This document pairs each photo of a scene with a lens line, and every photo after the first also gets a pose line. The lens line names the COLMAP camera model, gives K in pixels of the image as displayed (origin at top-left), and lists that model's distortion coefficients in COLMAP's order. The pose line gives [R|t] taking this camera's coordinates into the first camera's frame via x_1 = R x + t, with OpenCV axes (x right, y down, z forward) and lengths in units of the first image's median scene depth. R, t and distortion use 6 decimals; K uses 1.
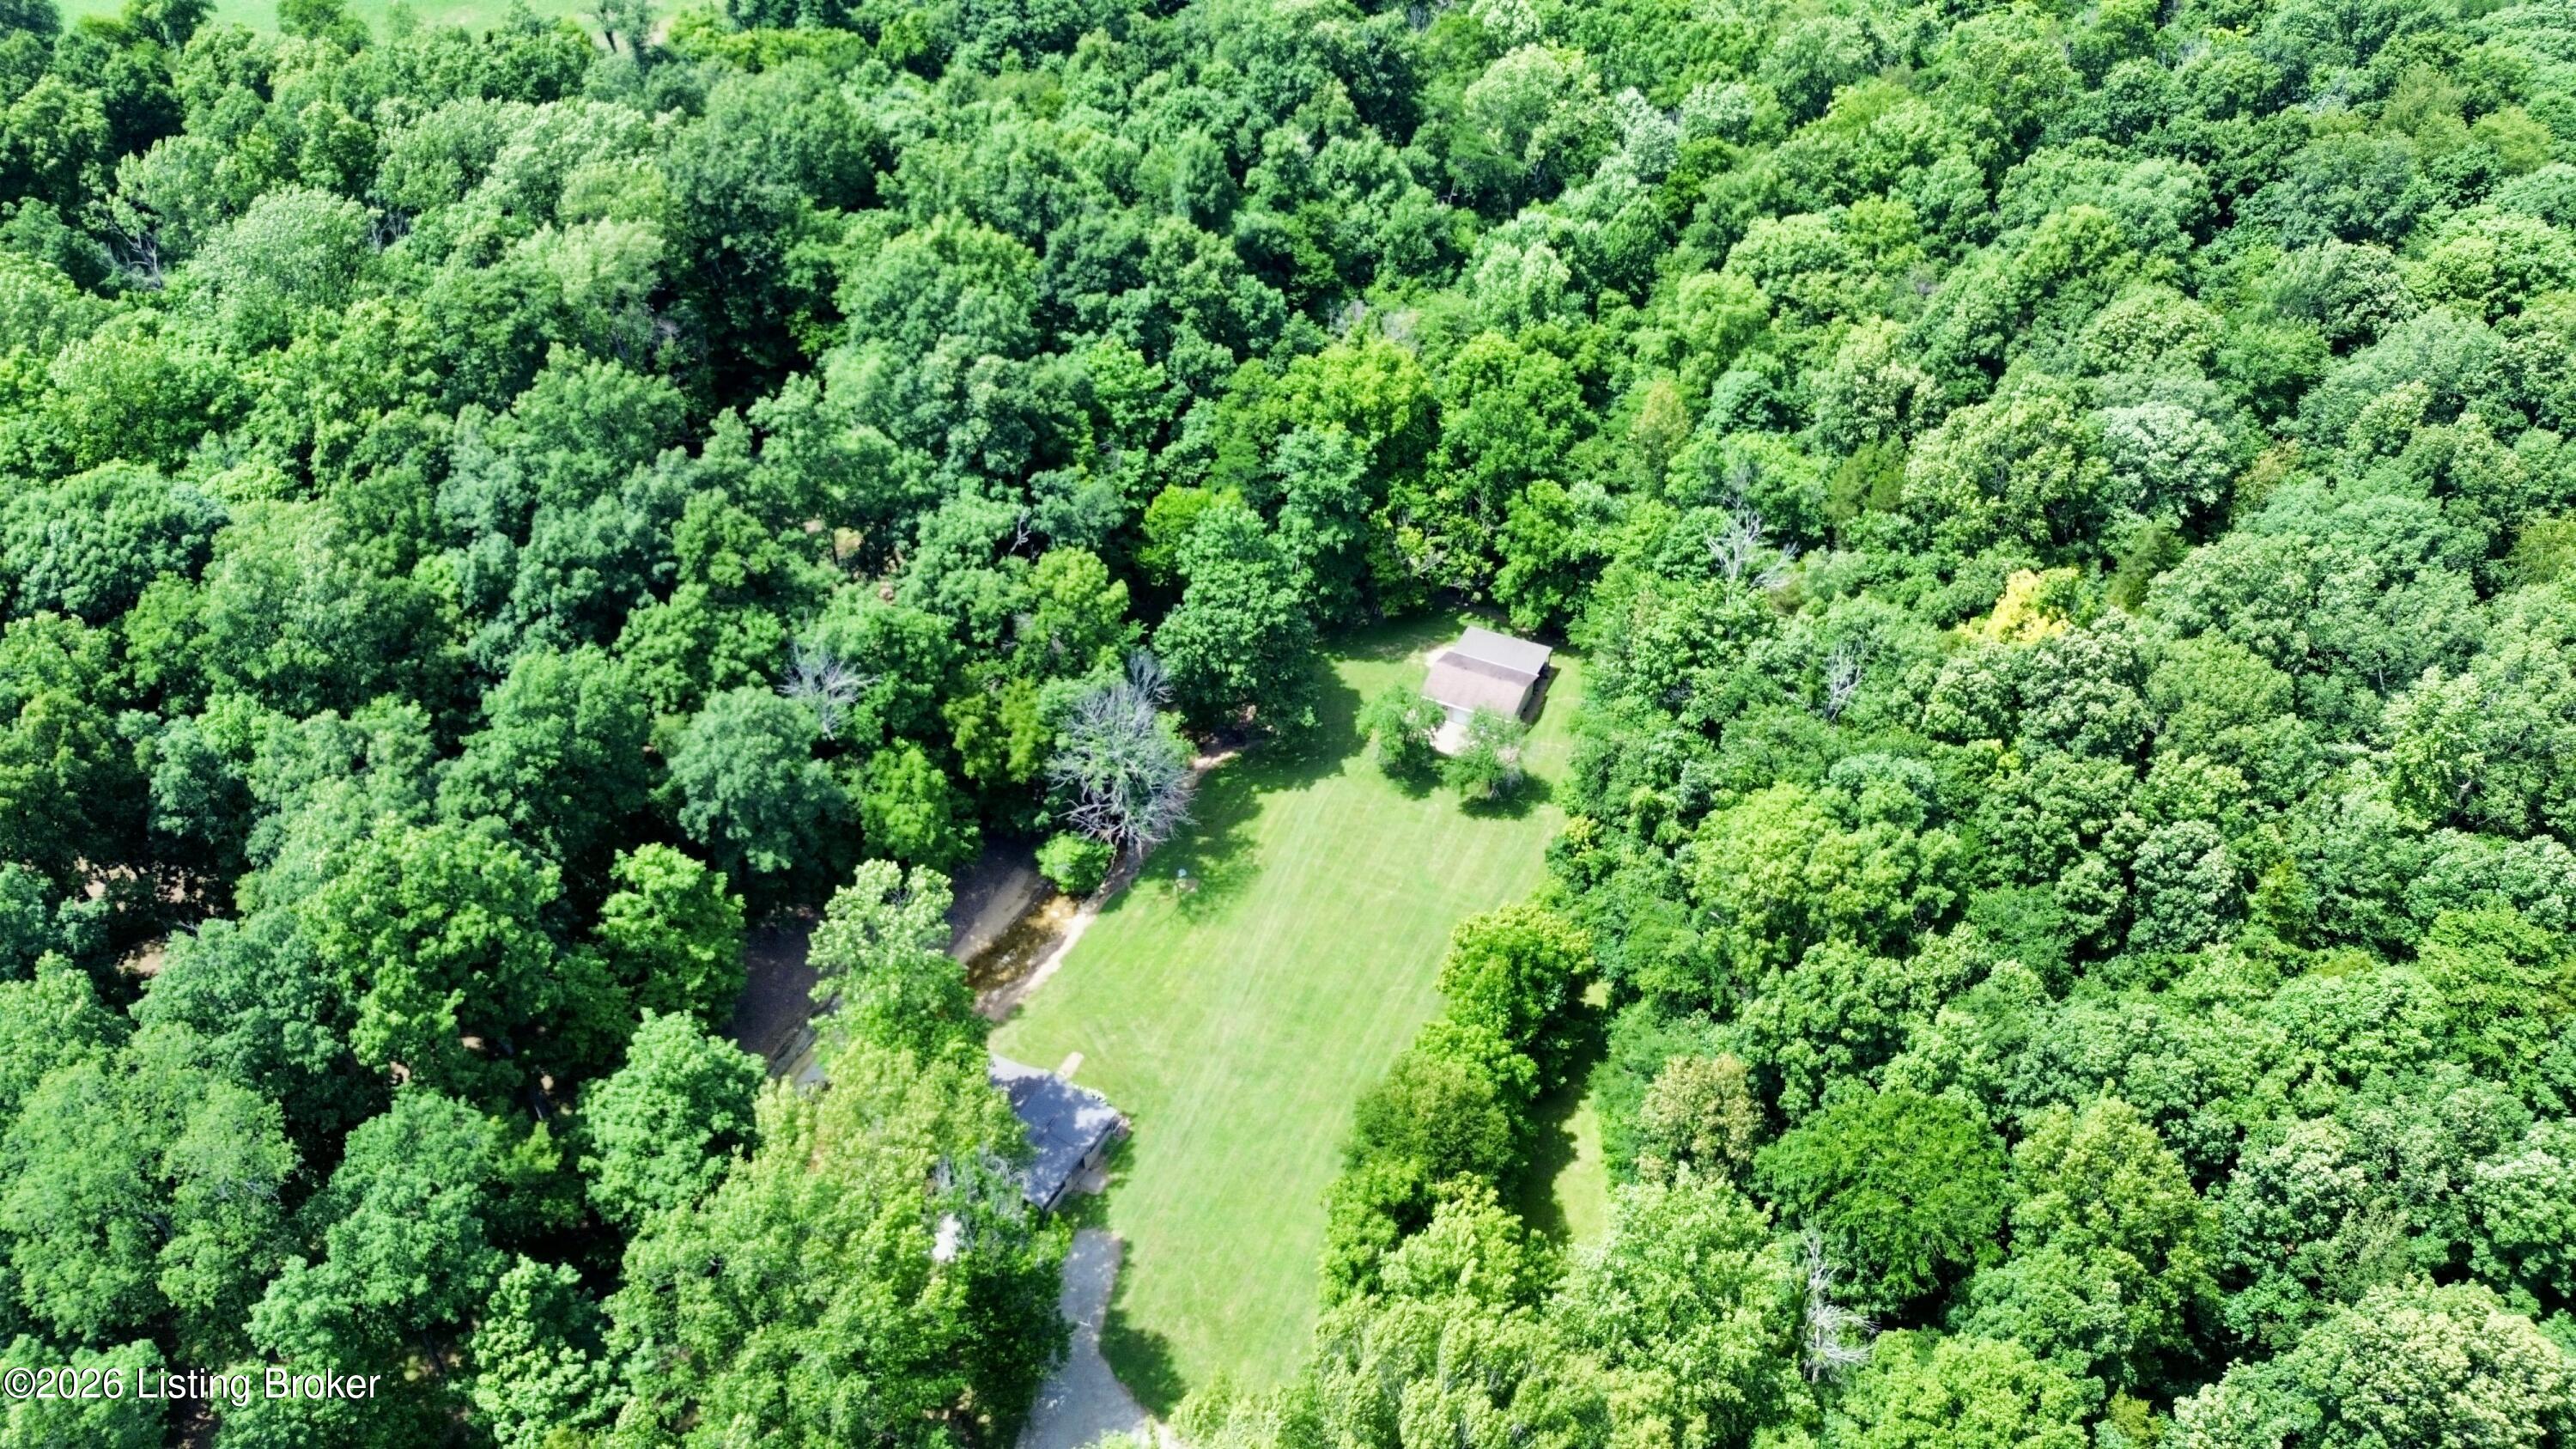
lens RADIAL K [[1835.9, 0, 1305.0], [0, 1835.9, 712.0], [0, 0, 1]] dist [0.065360, -0.057830]
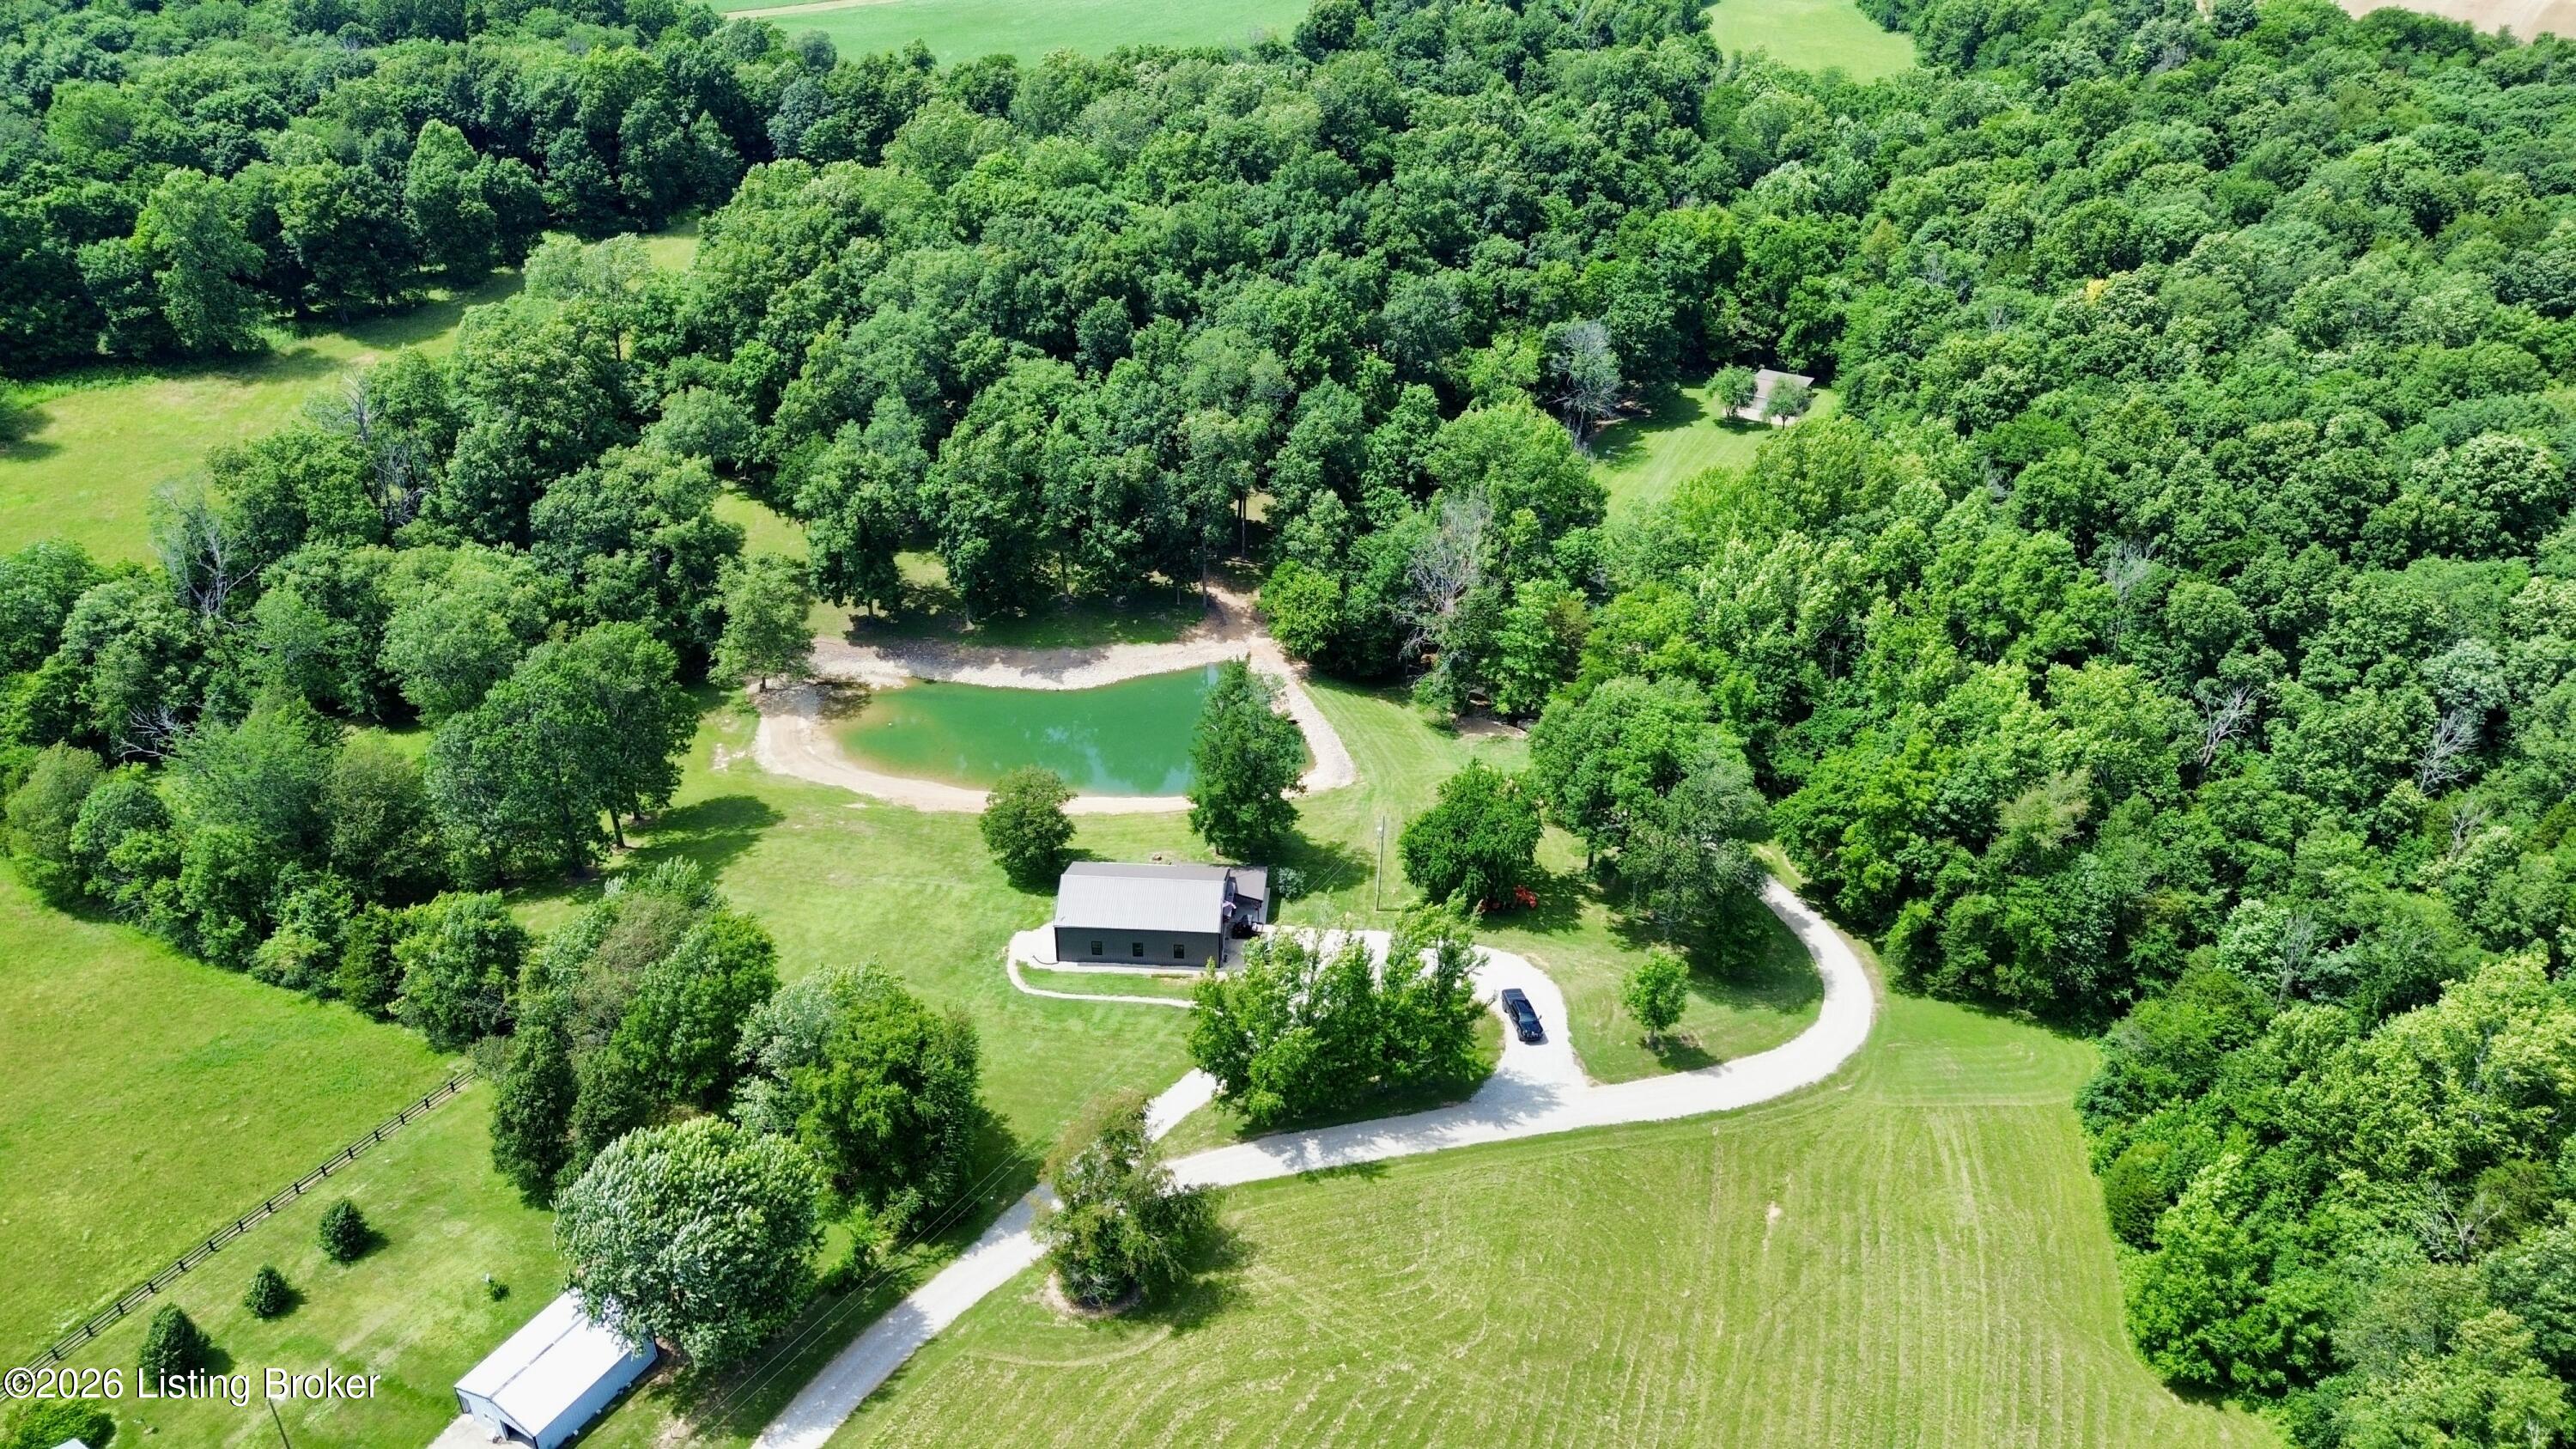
lens RADIAL K [[1835.9, 0, 1309.4], [0, 1835.9, 709.5], [0, 0, 1]] dist [0.065360, -0.057830]
pose [[0.997764, 0.035749, -0.056479, -0.244966], [-0.044248, 0.986569, -0.157238, 0.617708], [0.050099, 0.159386, 0.985944, -0.701408]]
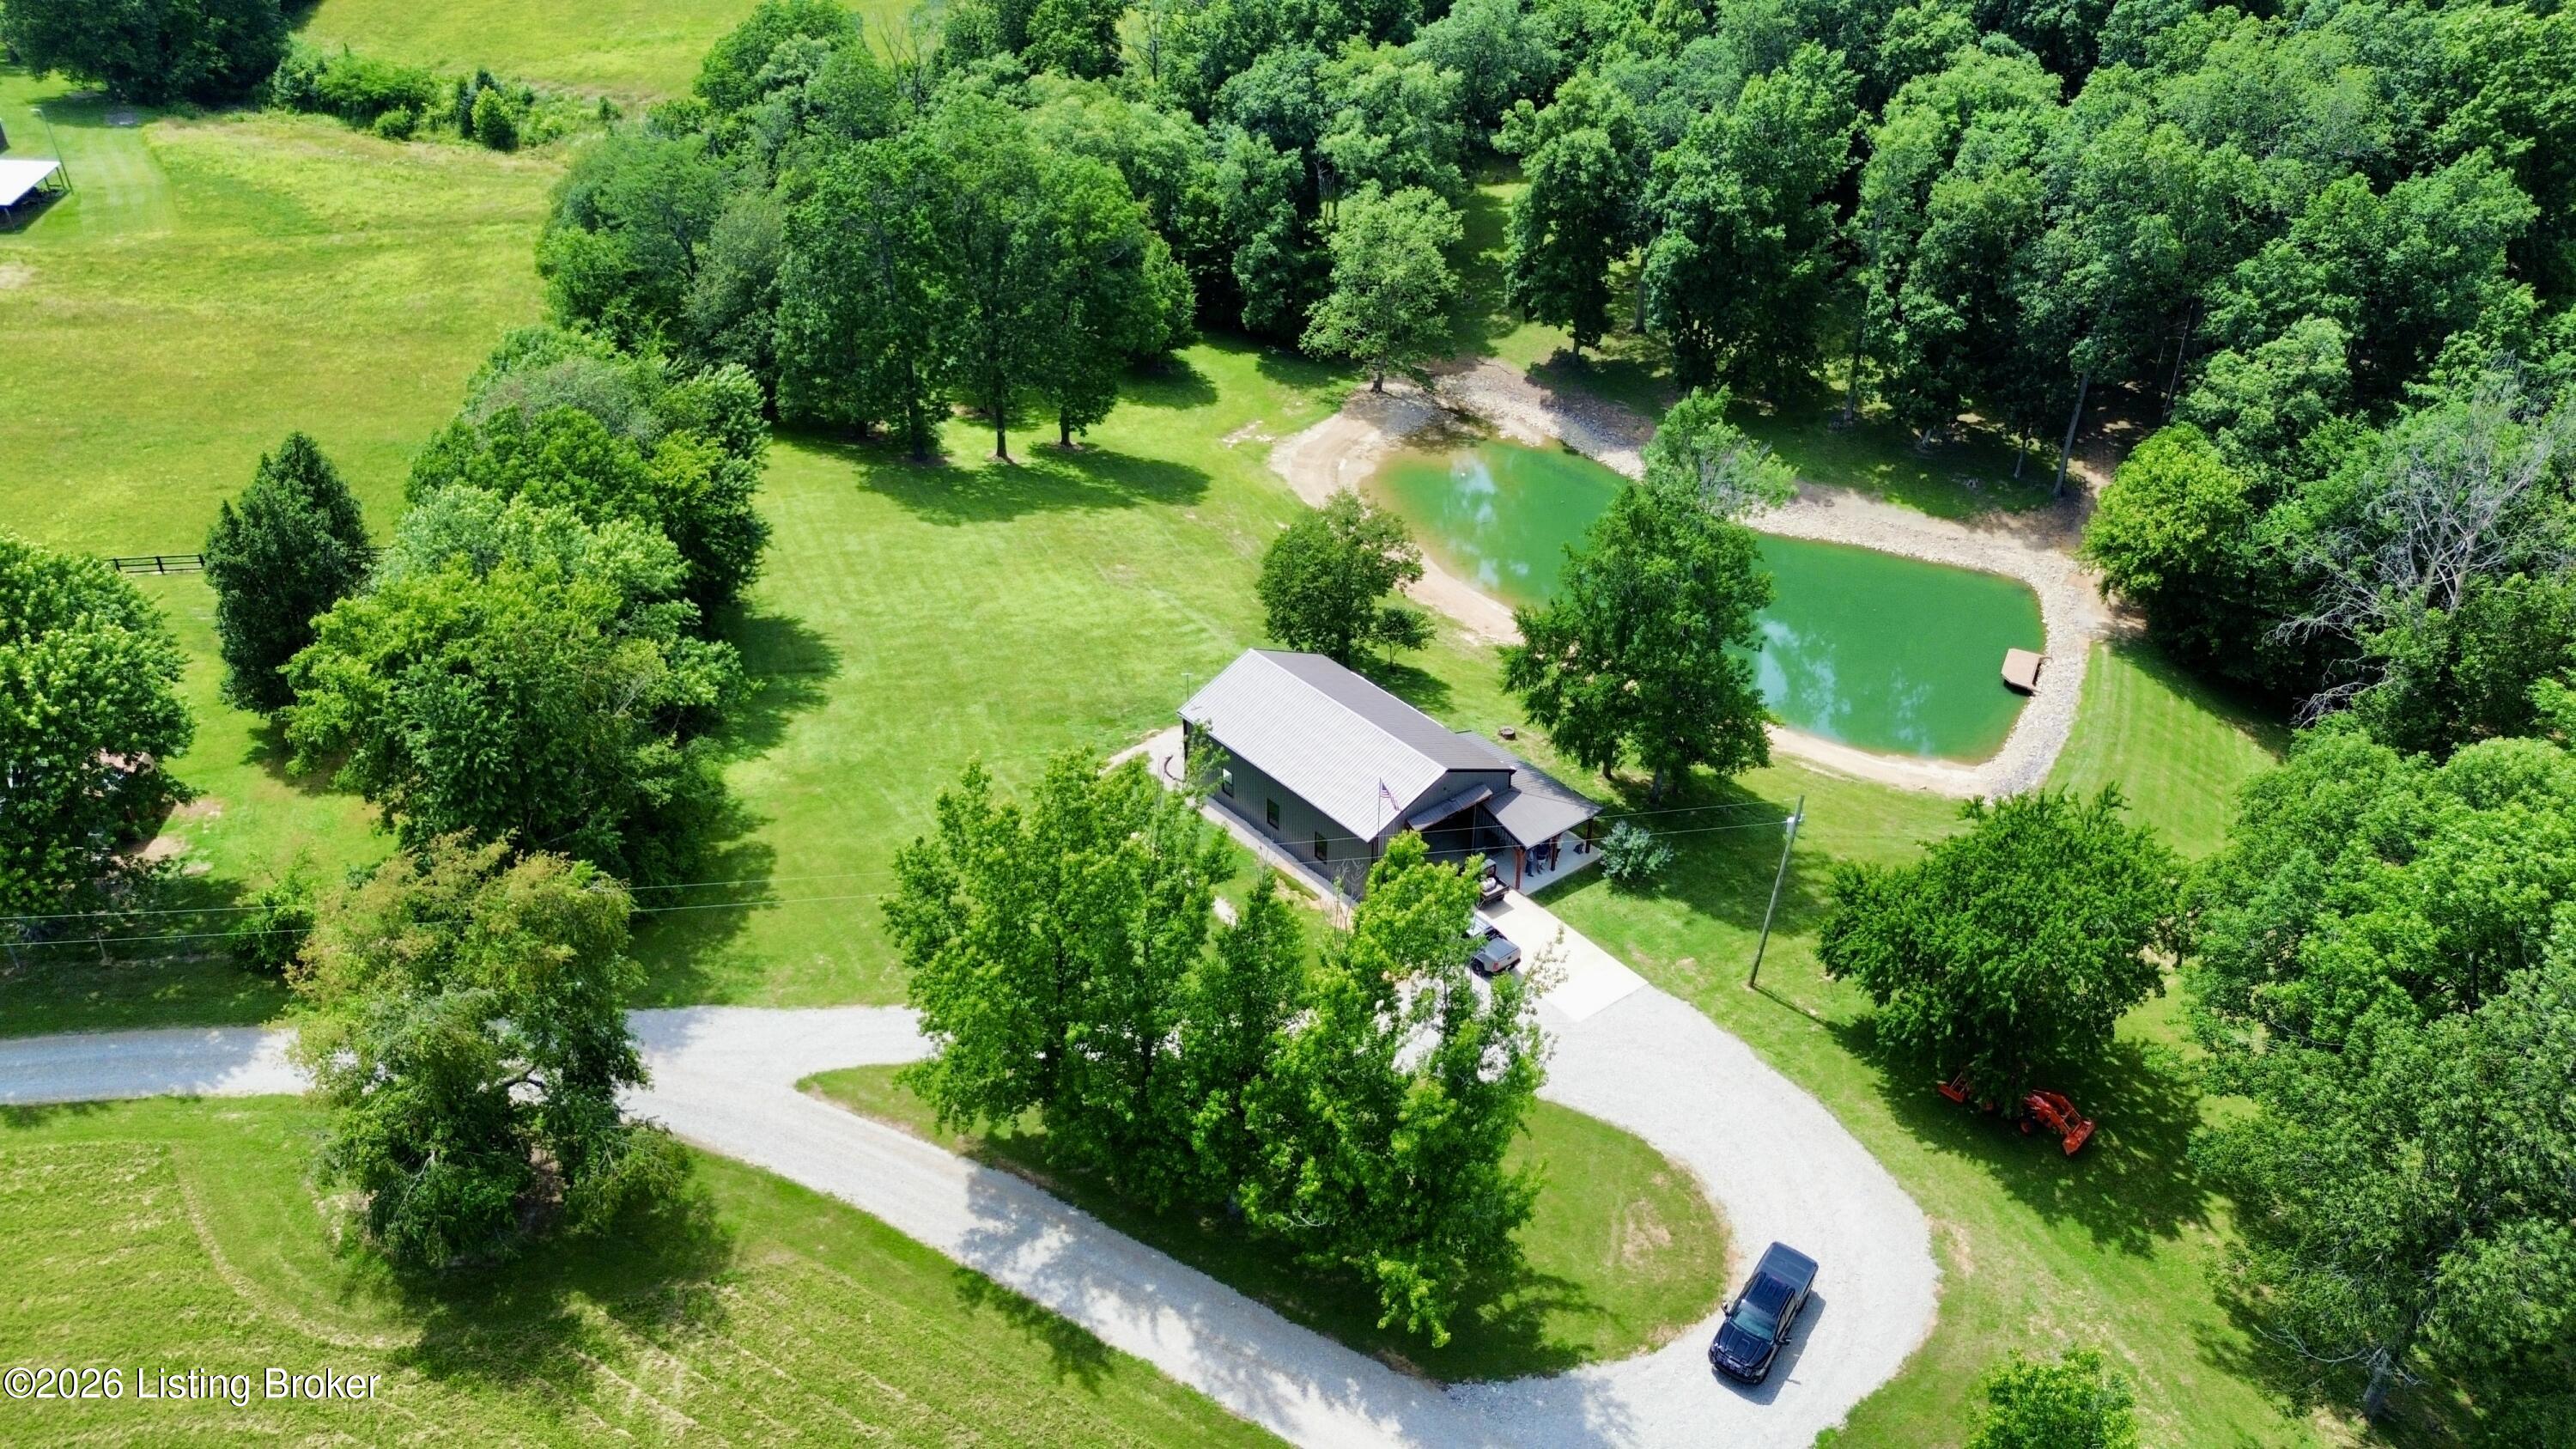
lens RADIAL K [[1835.9, 0, 1293.0], [0, 1835.9, 735.3], [0, 0, 1]] dist [0.065360, -0.057830]
pose [[0.626265, 0.404623, -0.666388, -0.026372], [-0.501959, 0.863300, 0.052449, 0.540480], [0.596515, 0.301652, 0.743758, -0.108219]]
